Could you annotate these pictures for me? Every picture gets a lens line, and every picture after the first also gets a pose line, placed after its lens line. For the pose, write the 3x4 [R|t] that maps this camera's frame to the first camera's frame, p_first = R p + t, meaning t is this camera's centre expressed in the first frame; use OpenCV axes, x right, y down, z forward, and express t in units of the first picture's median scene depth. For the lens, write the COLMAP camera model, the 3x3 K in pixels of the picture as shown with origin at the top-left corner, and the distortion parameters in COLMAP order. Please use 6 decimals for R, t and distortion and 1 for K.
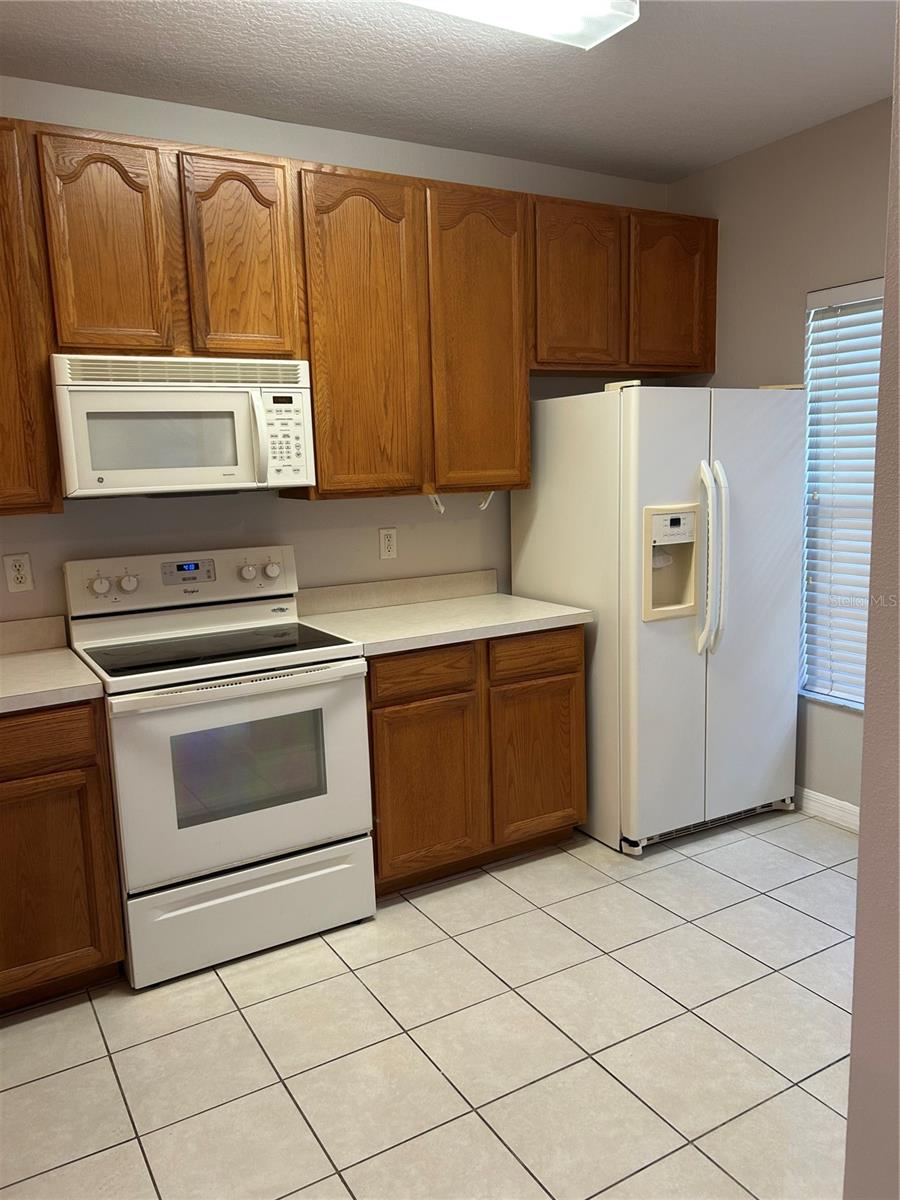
lens RADIAL K [[906.1, 0, 450.0], [0, 906.1, 600.0], [0, 0, 1]] dist [0.054928, -0.045321]
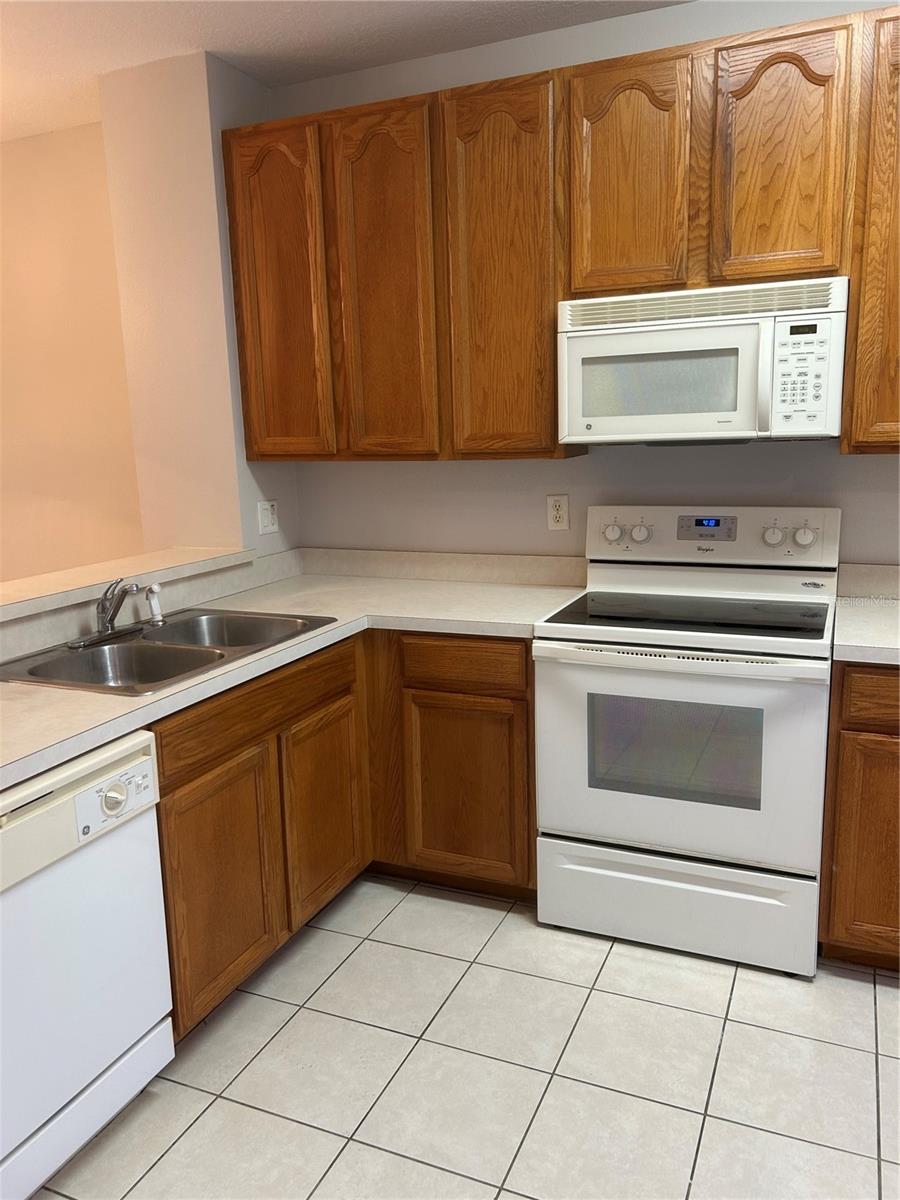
lens RADIAL K [[906.1, 0, 450.0], [0, 906.1, 600.0], [0, 0, 1]] dist [0.054928, -0.045321]
pose [[0.595939, 0.169318, -0.784976, 0.321928], [-0.117893, 0.985374, 0.123042, -0.046164], [0.794328, 0.019217, 0.607185, 0.263905]]
